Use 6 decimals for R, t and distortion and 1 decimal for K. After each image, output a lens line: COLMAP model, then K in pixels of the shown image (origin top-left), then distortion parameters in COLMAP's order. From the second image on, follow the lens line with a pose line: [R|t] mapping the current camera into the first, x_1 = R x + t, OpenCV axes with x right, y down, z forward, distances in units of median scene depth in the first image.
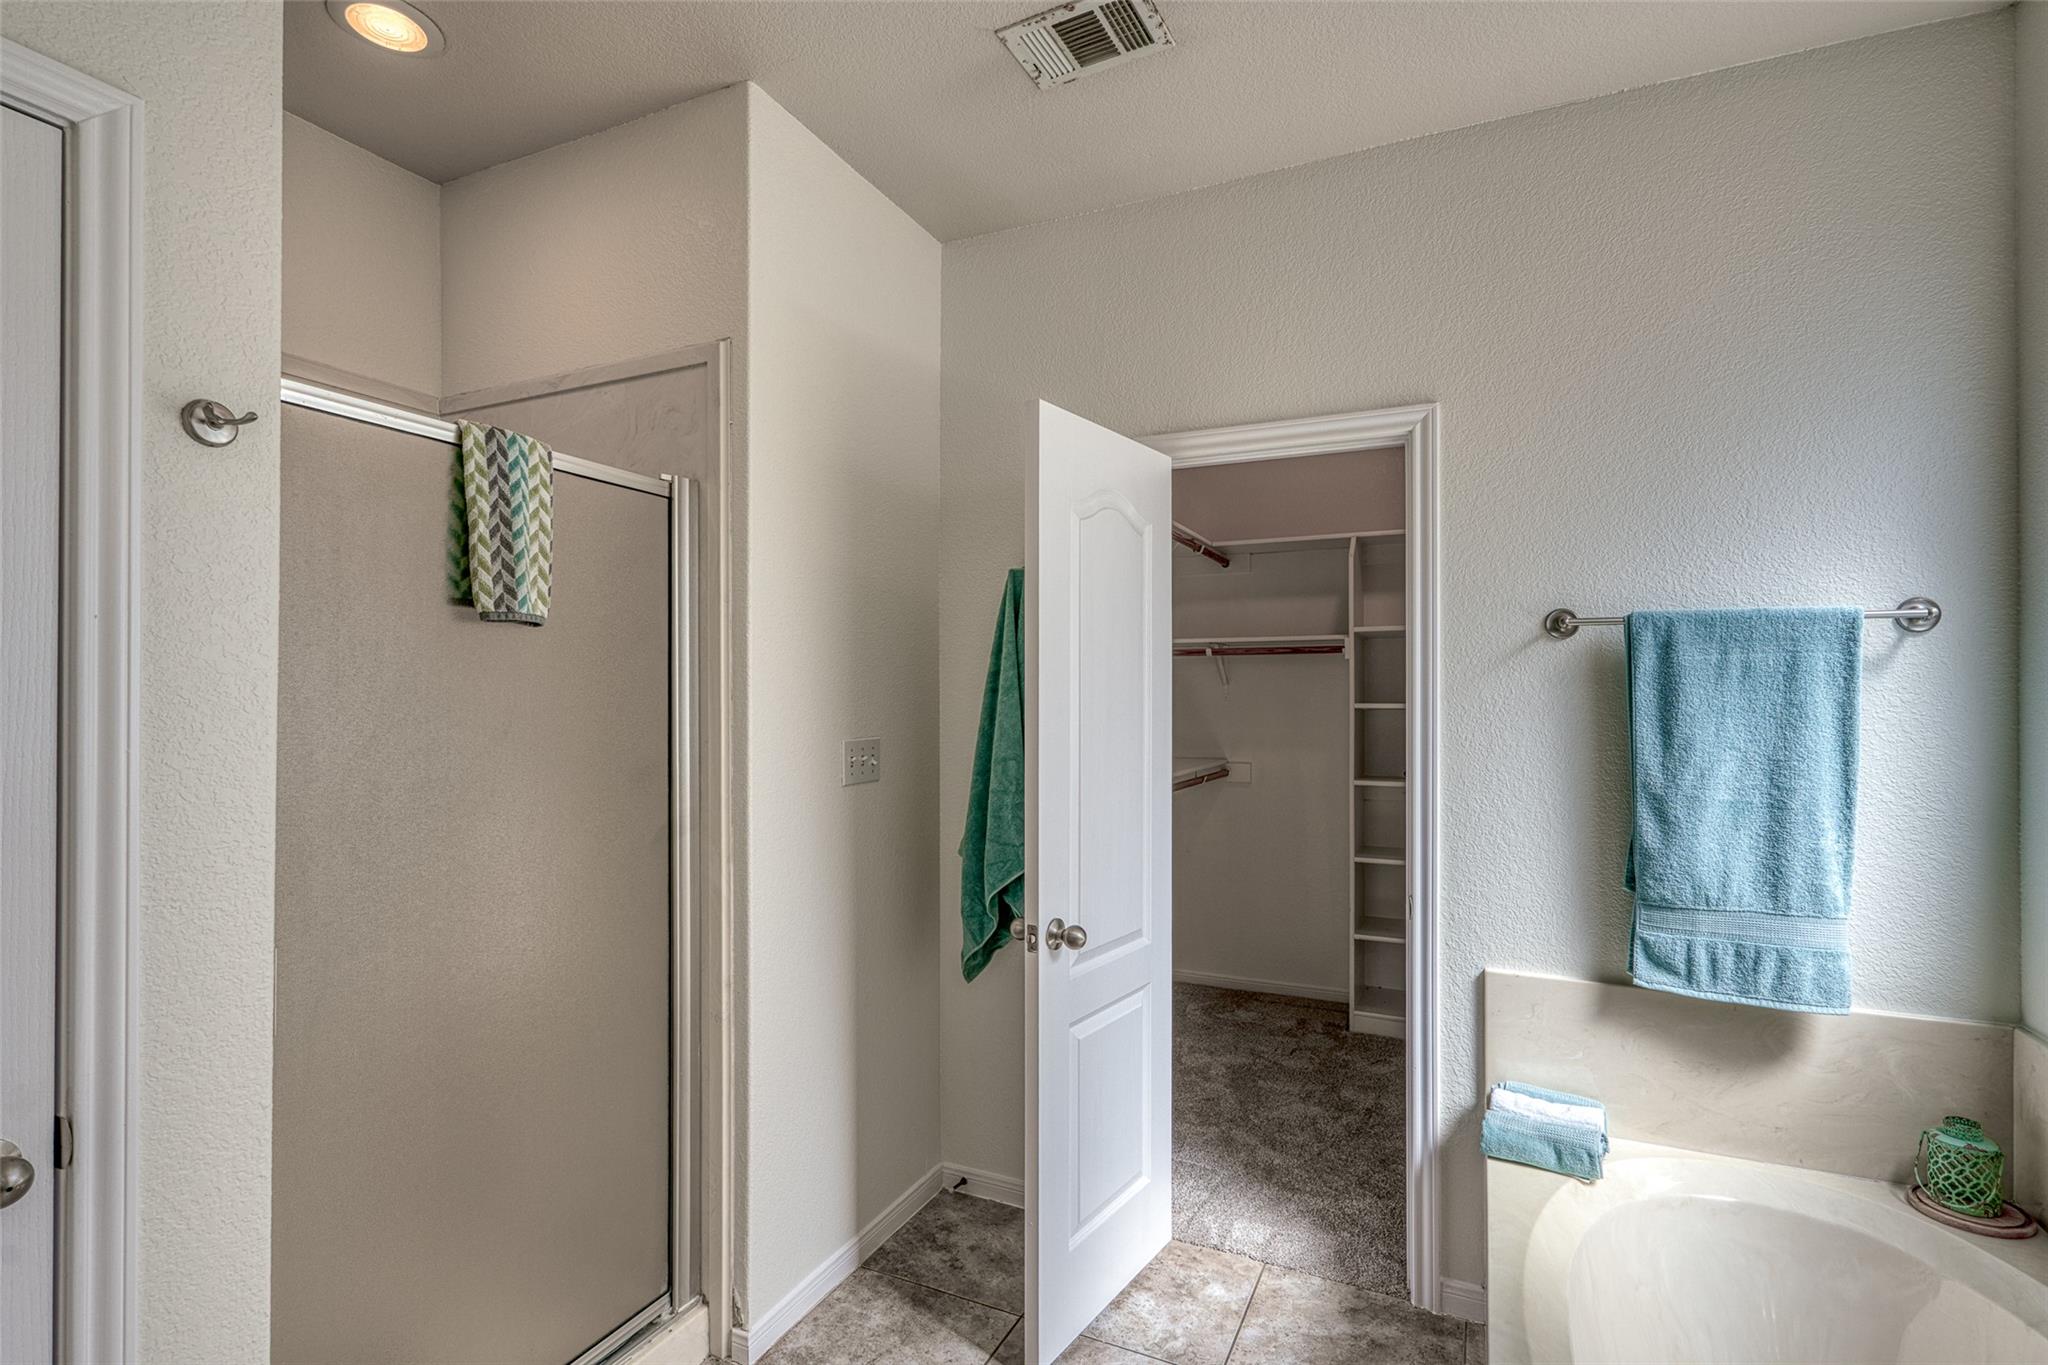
lens RADIAL K [[958.1, 0, 1015.2], [0, 958.1, 692.5], [0, 0, 1]] dist [0.005704, 0.000437]
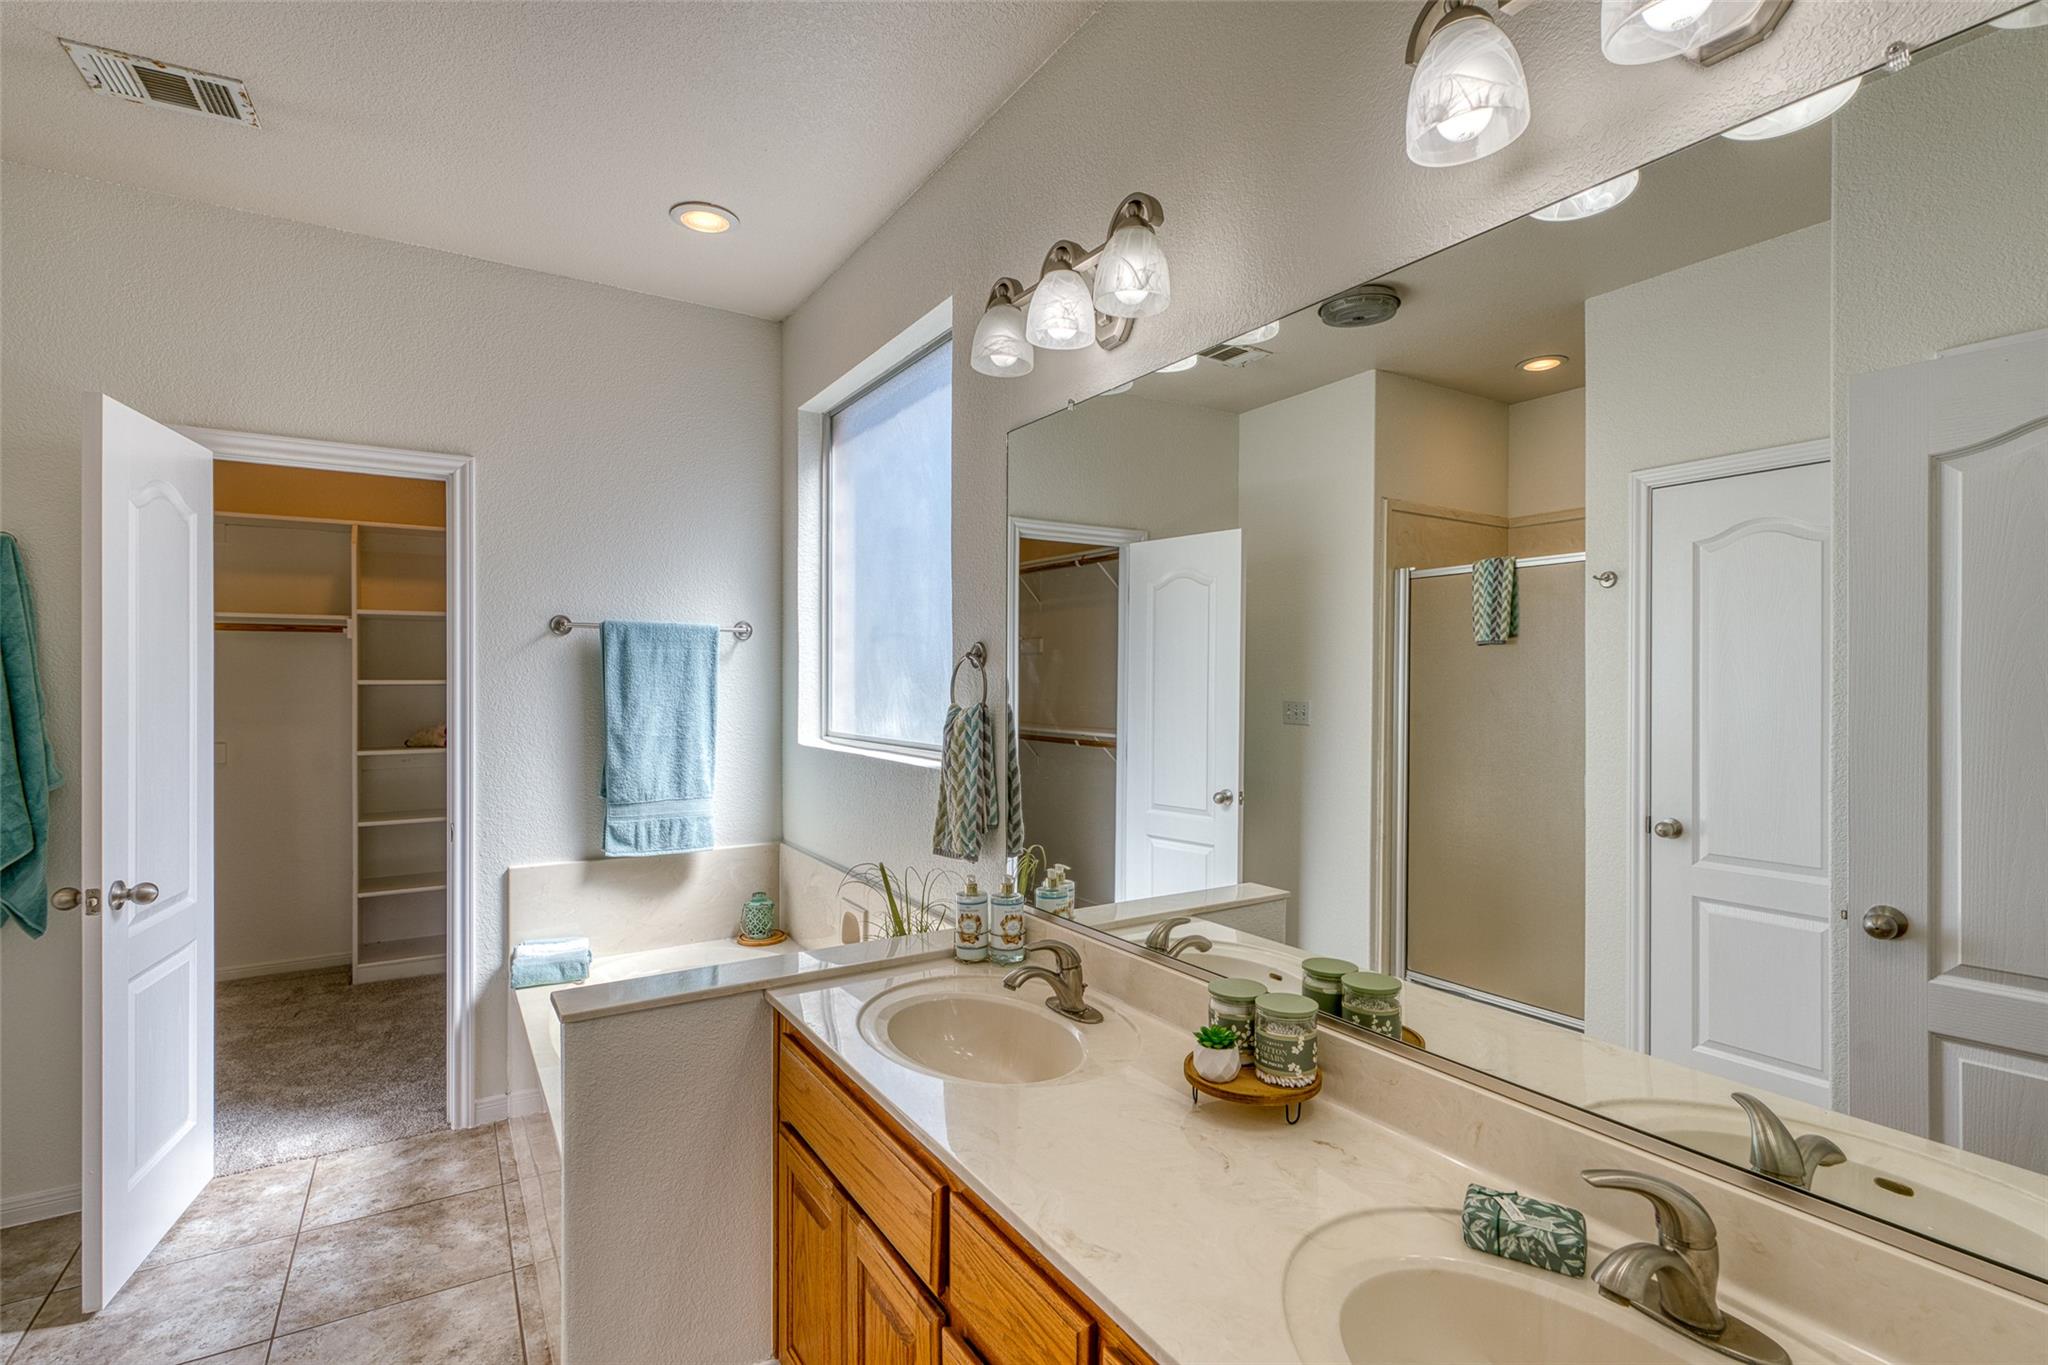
lens RADIAL K [[958.1, 0, 1015.2], [0, 958.1, 692.5], [0, 0, 1]] dist [0.005704, 0.000437]
pose [[0.538215, -0.012567, 0.842714, -0.319489], [-0.006280, 0.999801, 0.018920, 0.000353], [-0.842784, -0.015476, 0.538029, -0.412201]]
